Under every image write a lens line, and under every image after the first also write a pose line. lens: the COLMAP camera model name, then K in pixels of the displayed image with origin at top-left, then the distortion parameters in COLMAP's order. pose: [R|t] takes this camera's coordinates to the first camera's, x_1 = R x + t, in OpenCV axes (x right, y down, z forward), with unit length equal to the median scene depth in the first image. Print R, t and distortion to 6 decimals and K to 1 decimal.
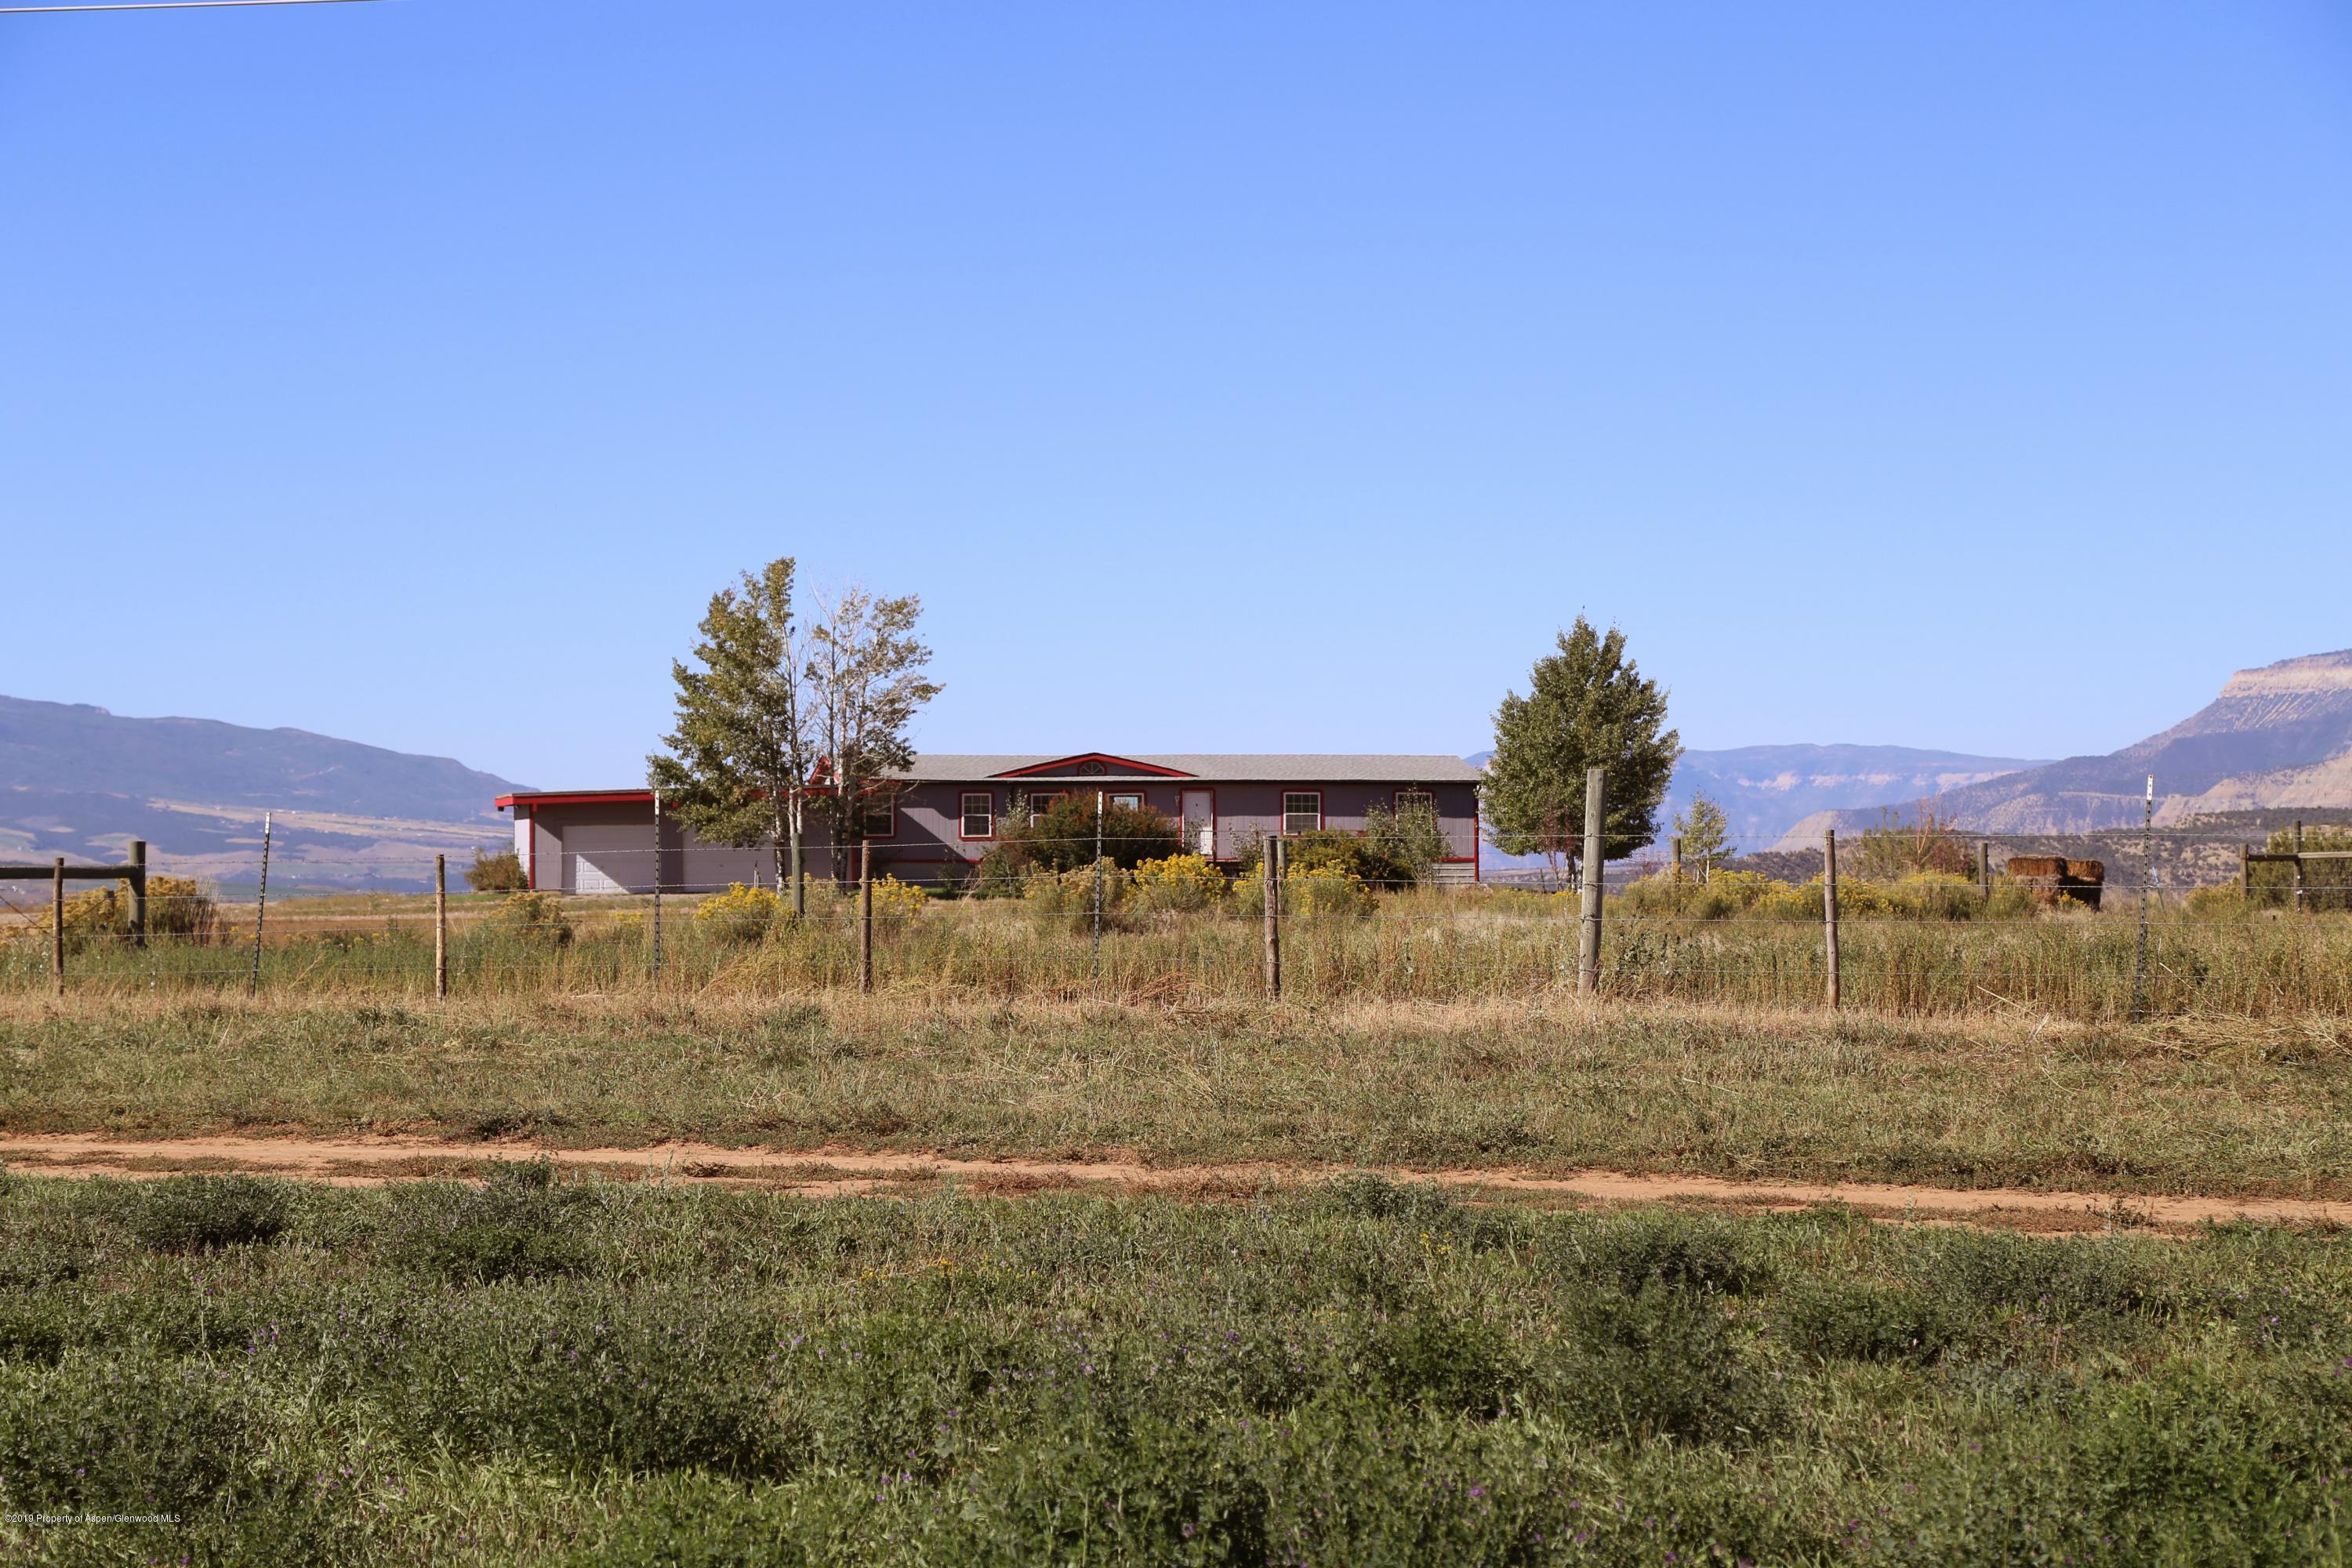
lens RADIAL K [[5137.8, 0, 1175.4], [0, 5137.8, 786.7], [0, 0, 1]] dist [0.045884, 0.000000]
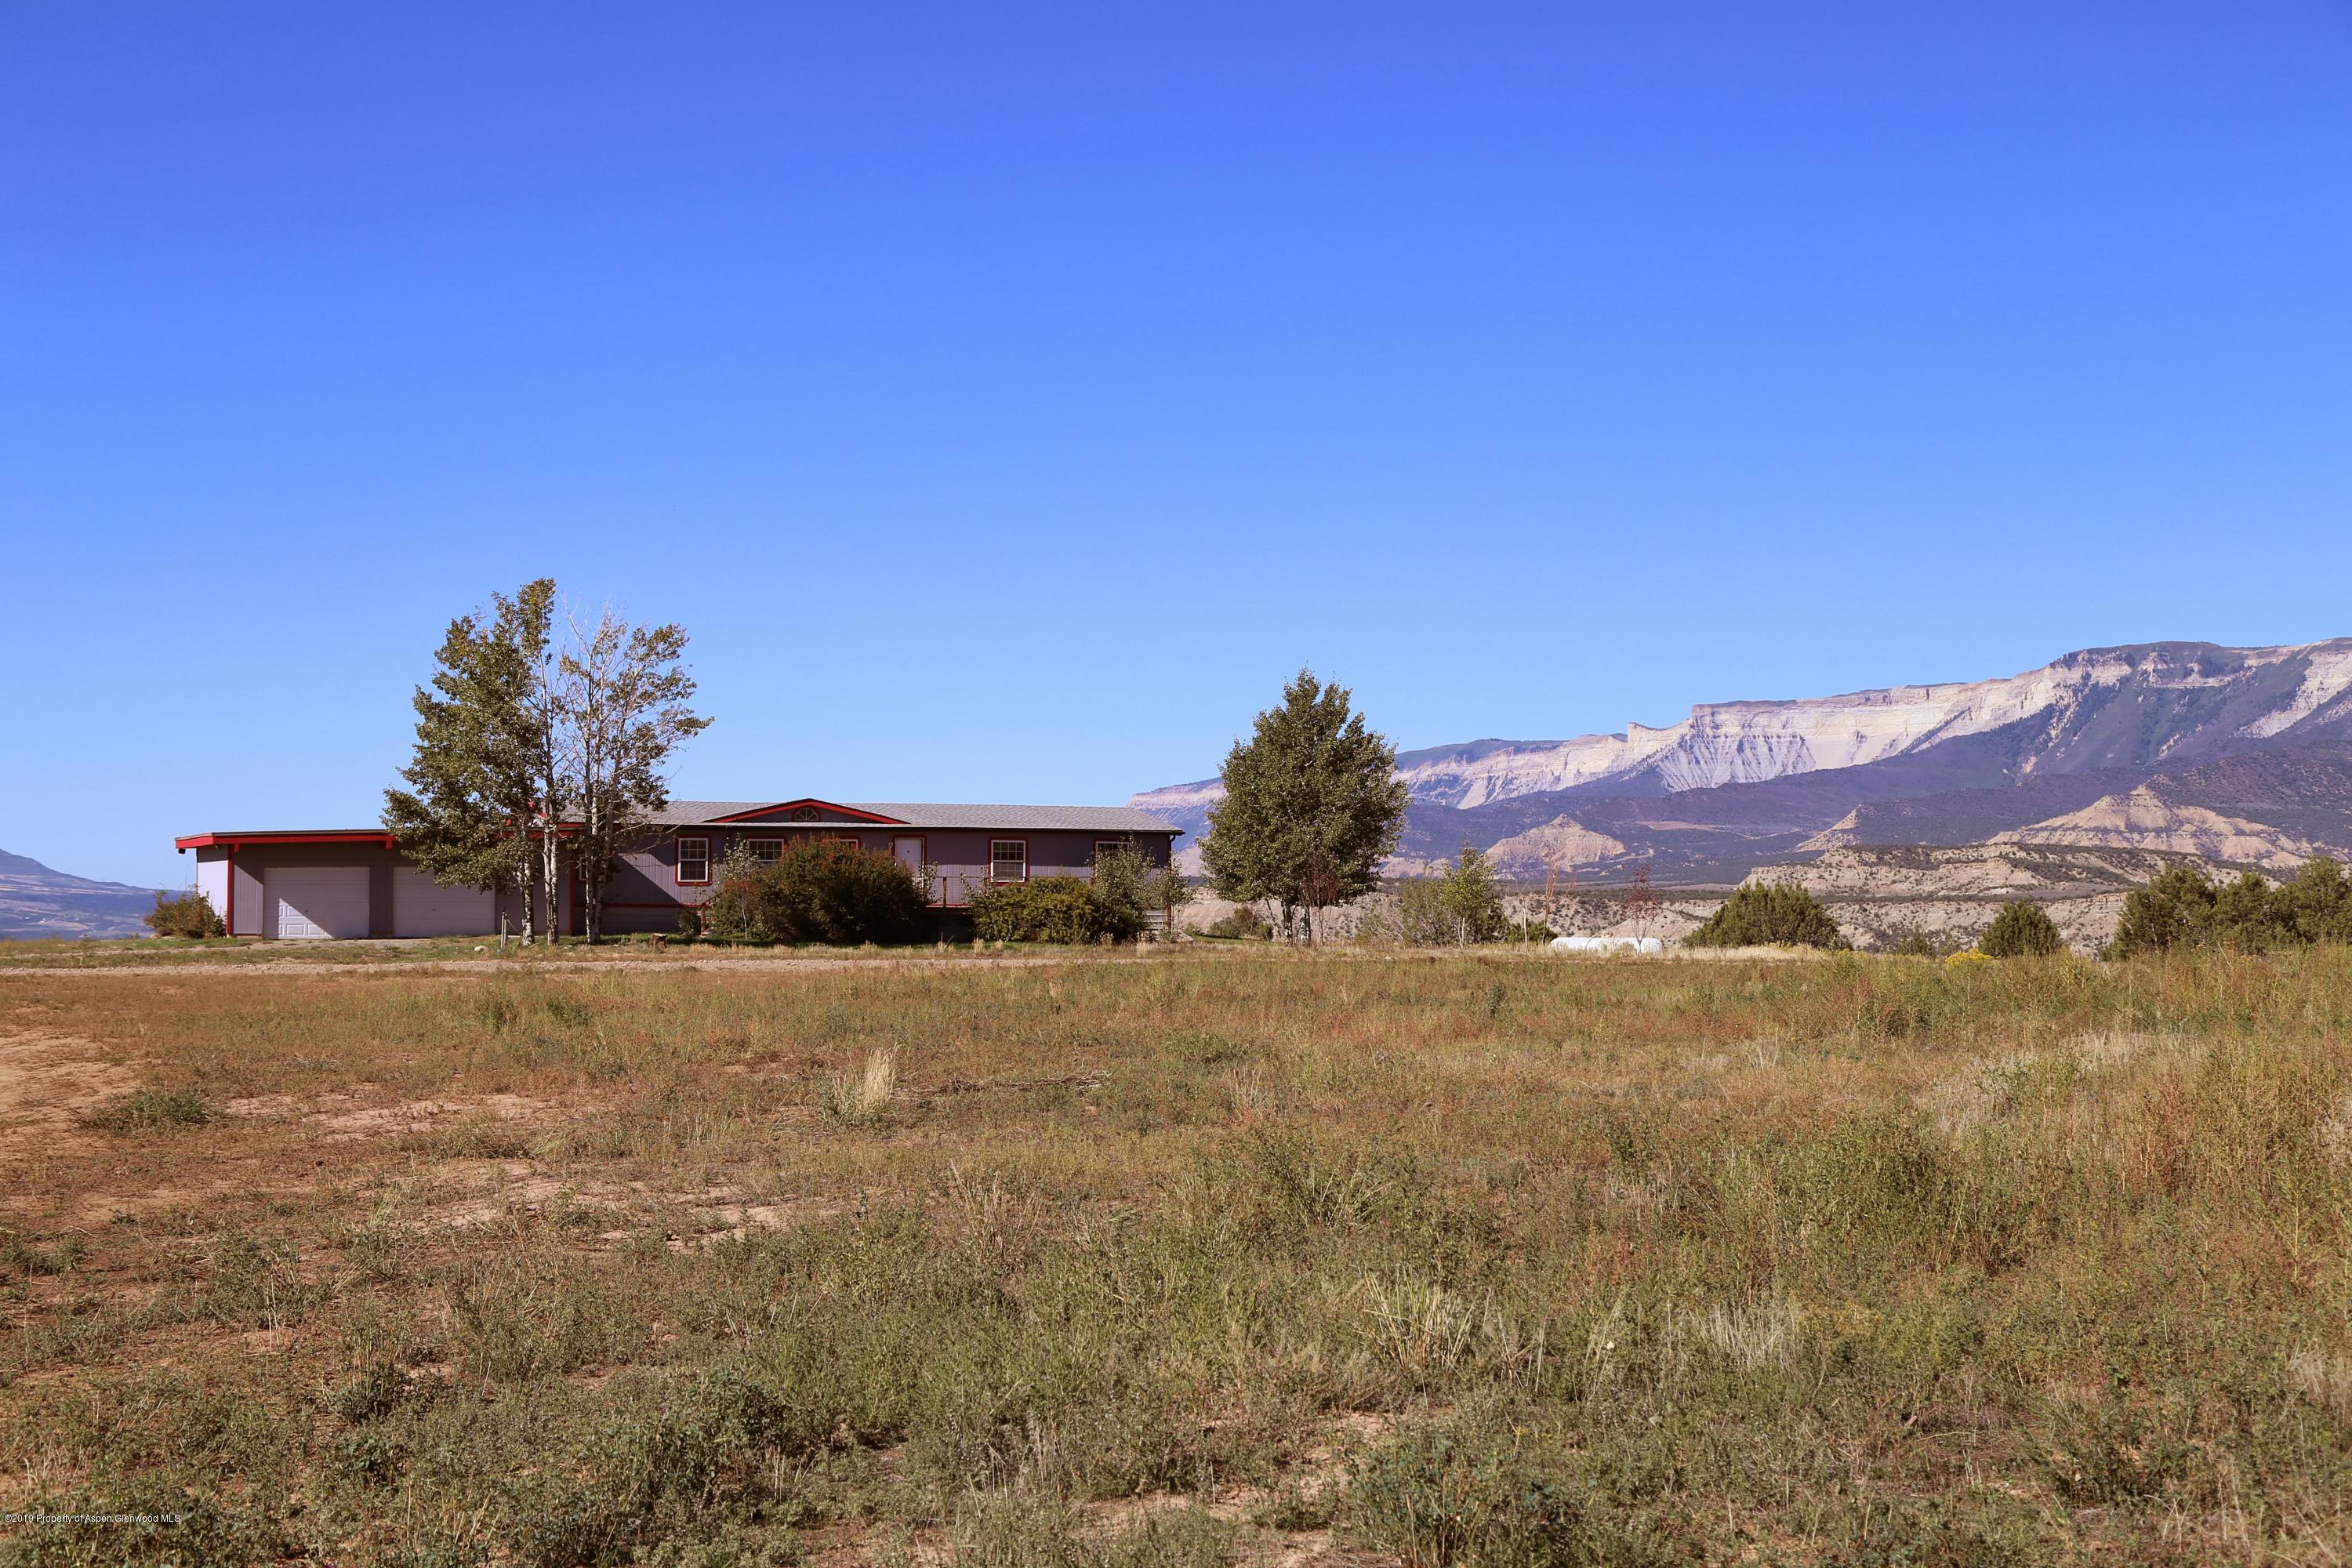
lens RADIAL K [[3116.6, 0, 1177.8], [0, 3116.6, 776.7], [0, 0, 1]] dist [-0.008783, 0.000000]
pose [[0.970861, 0.013676, 0.239253, -0.096623], [-0.006747, 0.999534, -0.029755, 0.006997], [-0.239548, 0.027274, 0.970501, 0.417496]]
